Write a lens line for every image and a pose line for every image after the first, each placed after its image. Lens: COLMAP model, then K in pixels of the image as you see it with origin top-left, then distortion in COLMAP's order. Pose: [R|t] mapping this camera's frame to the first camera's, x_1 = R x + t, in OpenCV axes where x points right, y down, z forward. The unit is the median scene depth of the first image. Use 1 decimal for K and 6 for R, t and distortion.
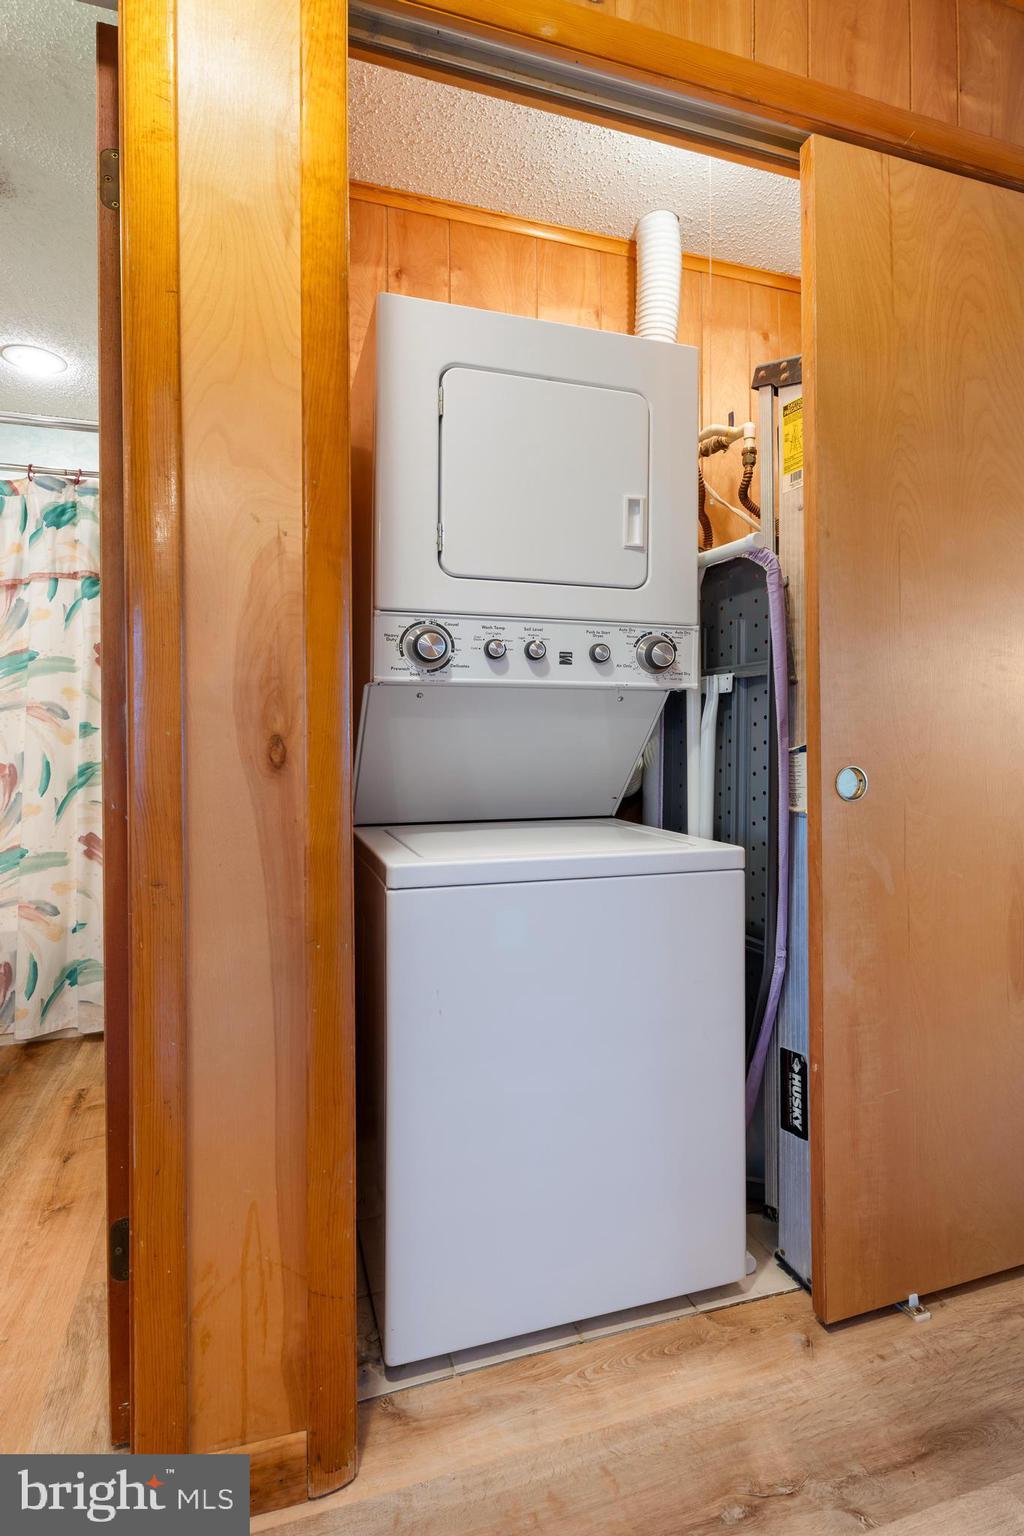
lens RADIAL K [[546.5, 0, 466.1], [0, 546.5, 788.2], [0, 0, 1]] dist [0.001709, -0.000638]
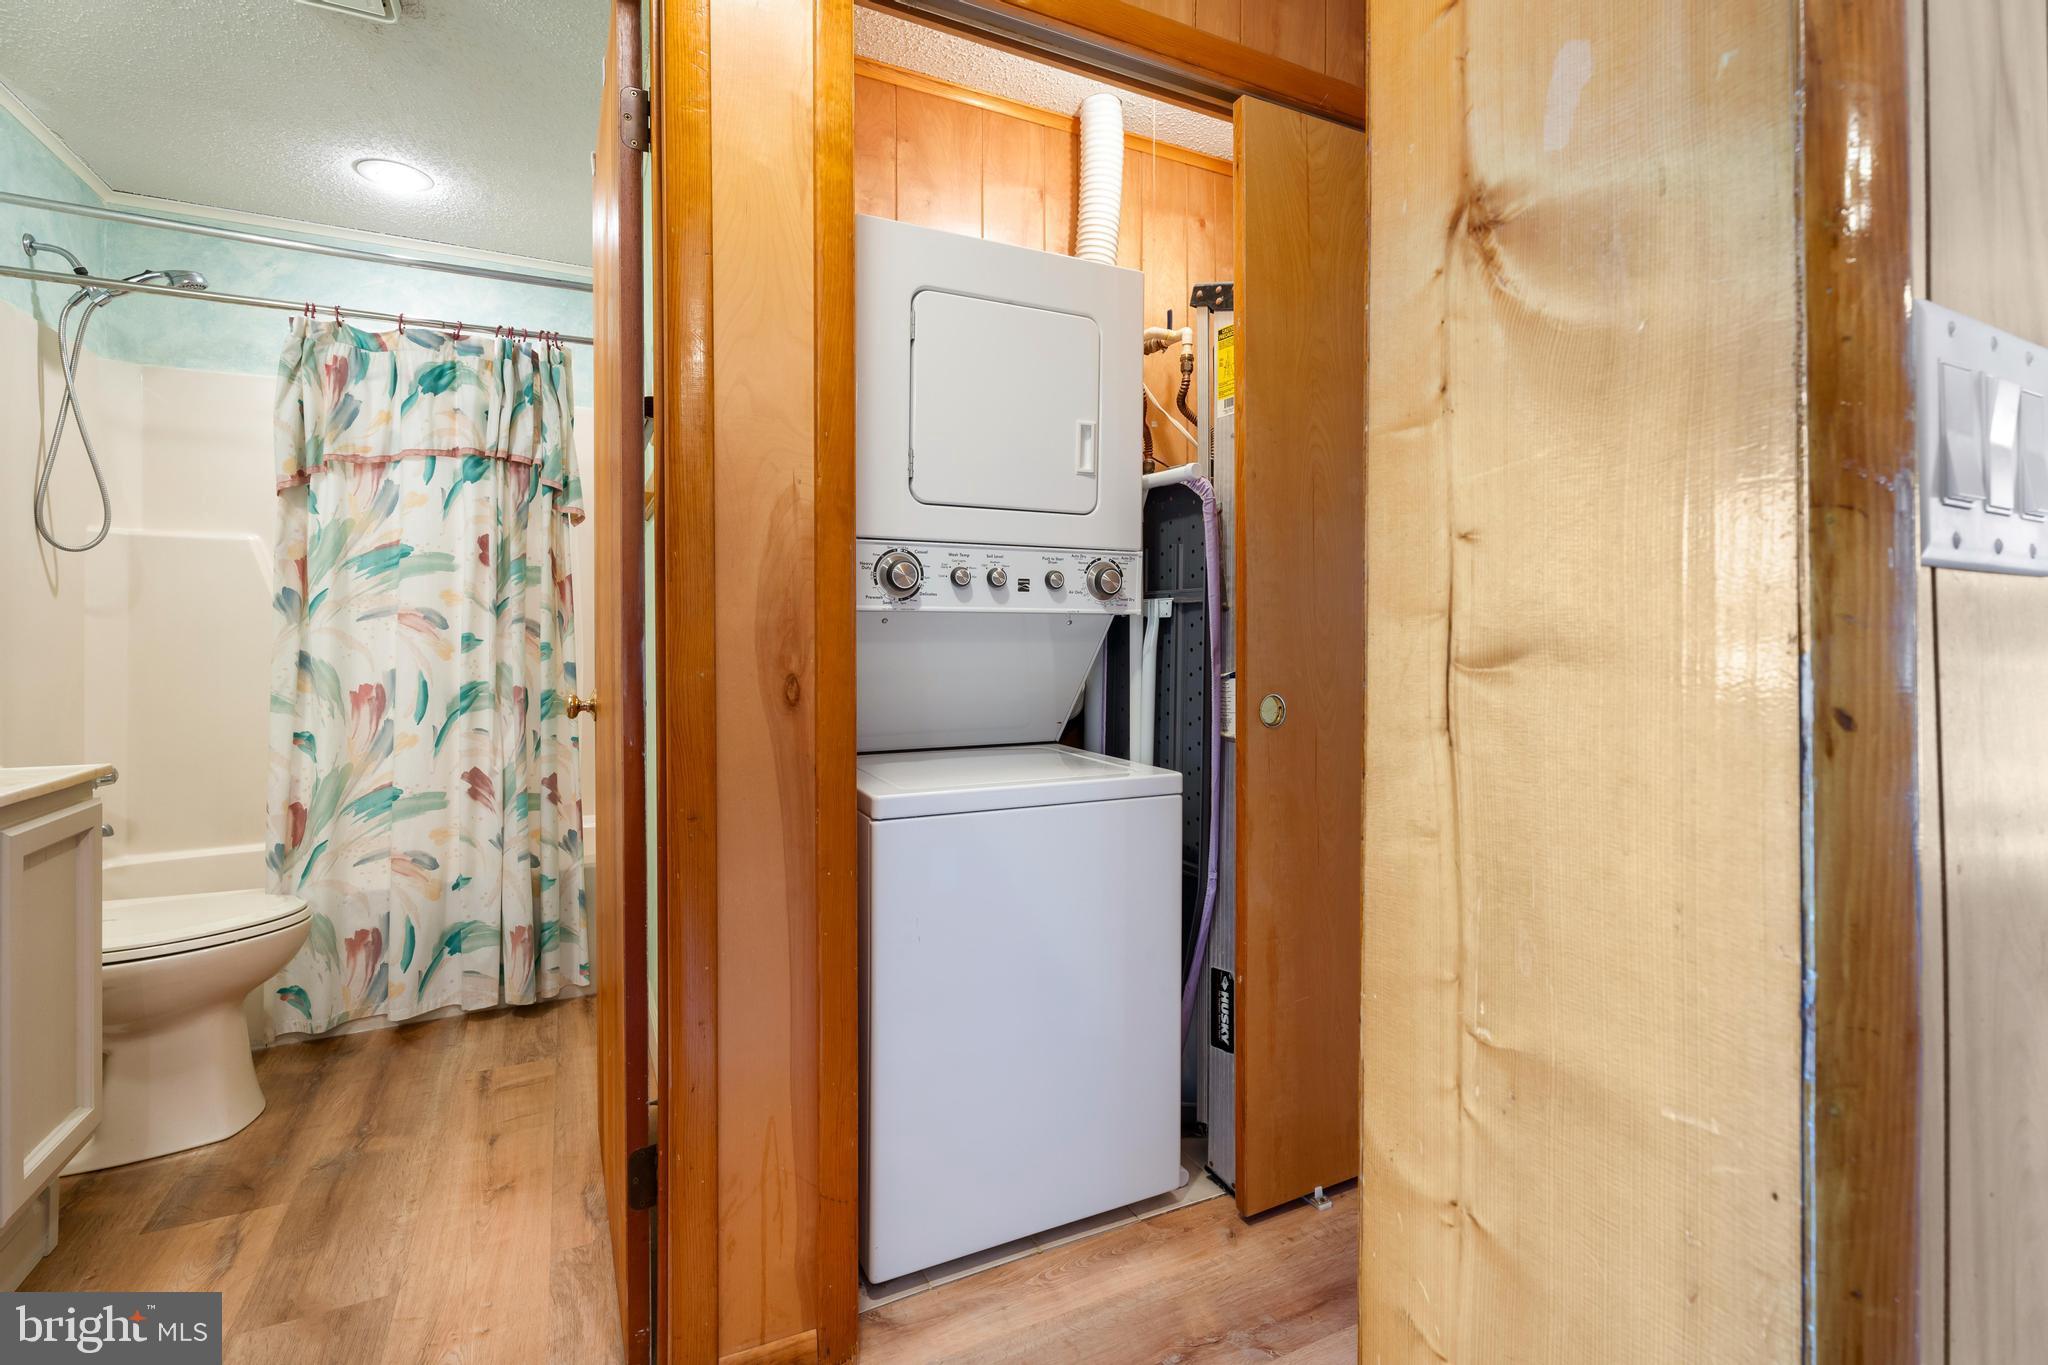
lens RADIAL K [[947.9, 0, 1018.0], [0, 947.9, 624.9], [0, 0, 1]] dist [-0.003183, 0.000586]
pose [[0.949718, 0.032618, 0.311402, -0.362733], [-0.017508, 0.998535, -0.051198, -0.076039], [-0.312616, 0.043171, 0.948898, -0.633396]]
